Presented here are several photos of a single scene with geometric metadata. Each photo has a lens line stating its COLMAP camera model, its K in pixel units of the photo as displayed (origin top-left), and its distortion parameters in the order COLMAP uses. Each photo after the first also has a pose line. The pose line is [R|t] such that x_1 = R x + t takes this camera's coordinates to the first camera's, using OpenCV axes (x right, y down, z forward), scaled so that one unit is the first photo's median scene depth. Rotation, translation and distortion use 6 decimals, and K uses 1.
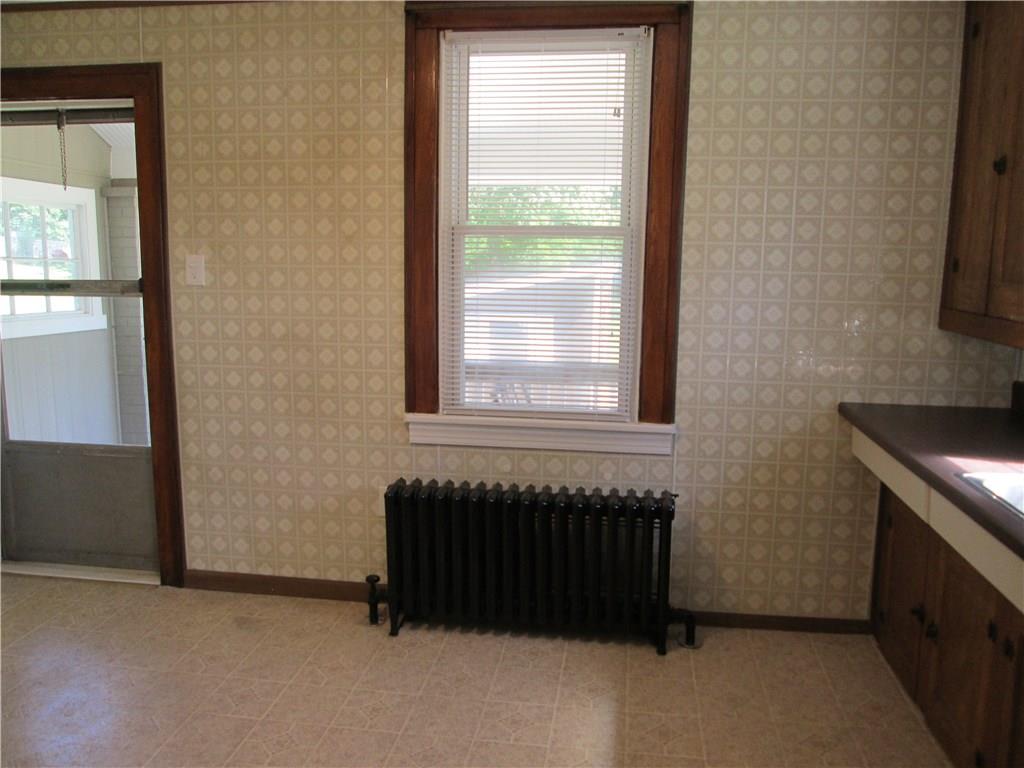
lens RADIAL K [[816.9, 0, 512.0], [0, 816.9, 384.0], [0, 0, 1]] dist [-0.109356, 0.001690]
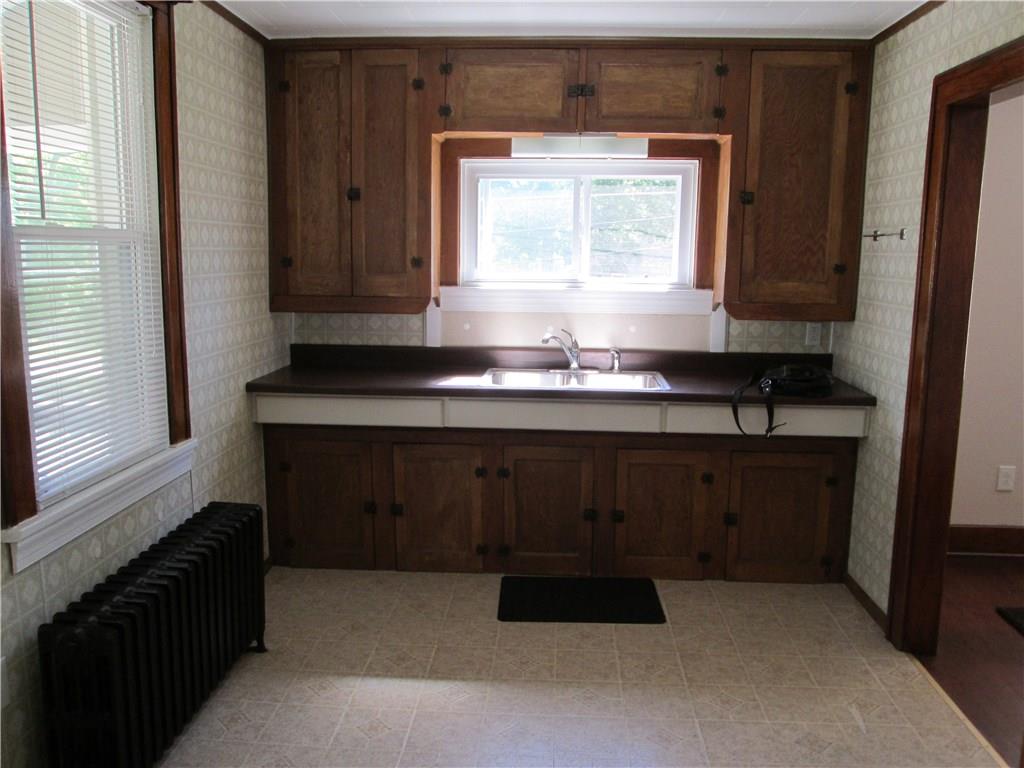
lens RADIAL K [[816.9, 0, 512.0], [0, 816.9, 384.0], [0, 0, 1]] dist [-0.109356, 0.001690]
pose [[-0.081241, -0.177417, 0.980777, -0.844341], [0.148990, 0.970811, 0.187956, -0.152944], [-0.985496, 0.161396, -0.052437, 0.735752]]
